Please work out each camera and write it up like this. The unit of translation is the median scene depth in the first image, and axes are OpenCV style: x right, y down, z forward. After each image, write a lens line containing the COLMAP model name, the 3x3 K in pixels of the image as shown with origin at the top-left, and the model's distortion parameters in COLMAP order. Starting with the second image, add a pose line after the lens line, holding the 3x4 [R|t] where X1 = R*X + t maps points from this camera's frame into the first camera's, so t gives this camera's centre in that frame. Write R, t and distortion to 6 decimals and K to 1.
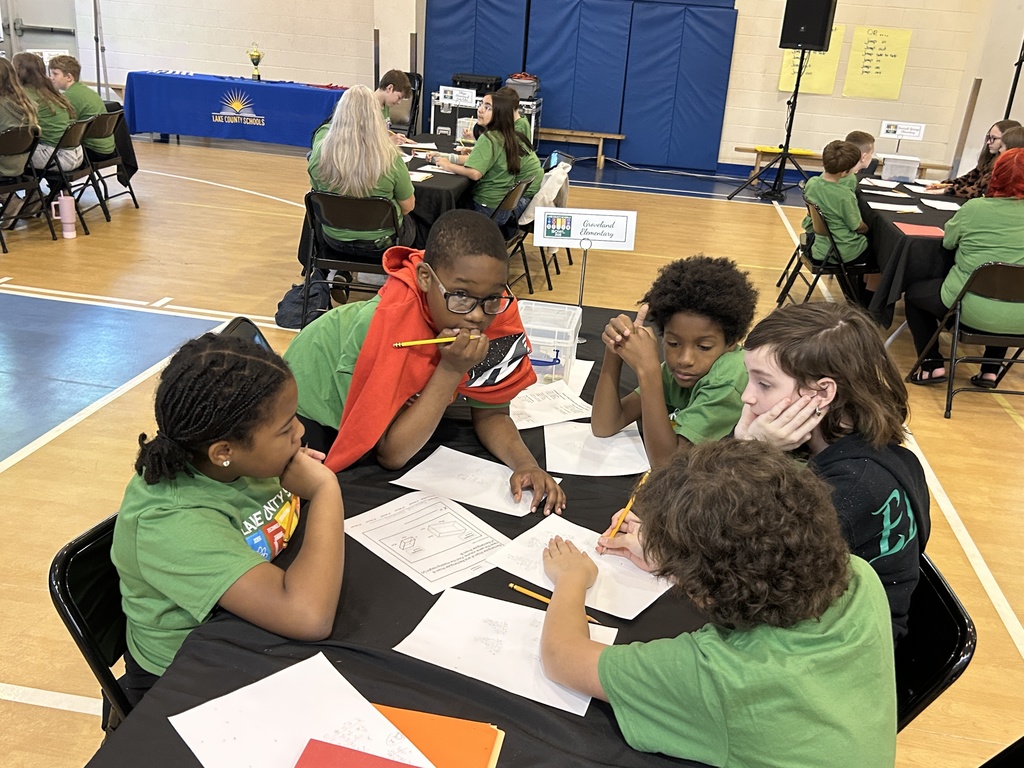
lens RADIAL K [[944.2, 0, 512.0], [0, 944.2, 384.0], [0, 0, 1]] dist [0.003805, 0.003056]
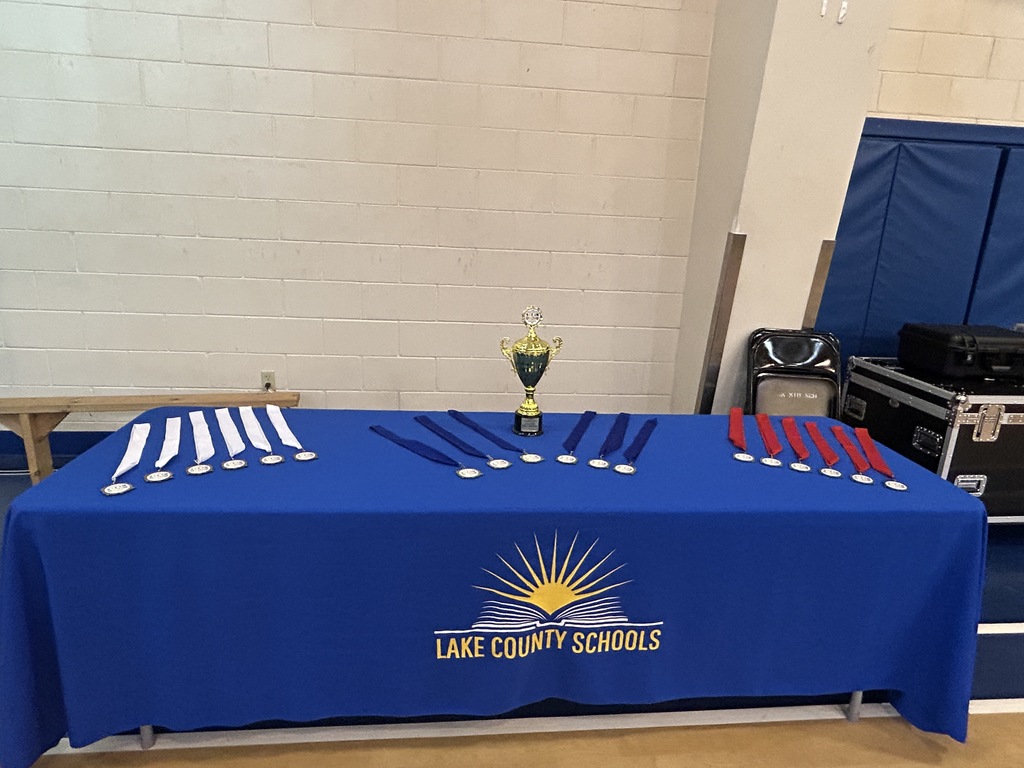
lens RADIAL K [[600.3, 0, 512.0], [0, 600.3, 384.0], [0, 0, 1]] dist [0.000419, 0.000108]
pose [[0.970703, -0.094184, 0.221054, -0.315596], [0.109092, 0.992441, -0.056204, -0.325626], [-0.214090, 0.078673, 0.973641, 0.822675]]
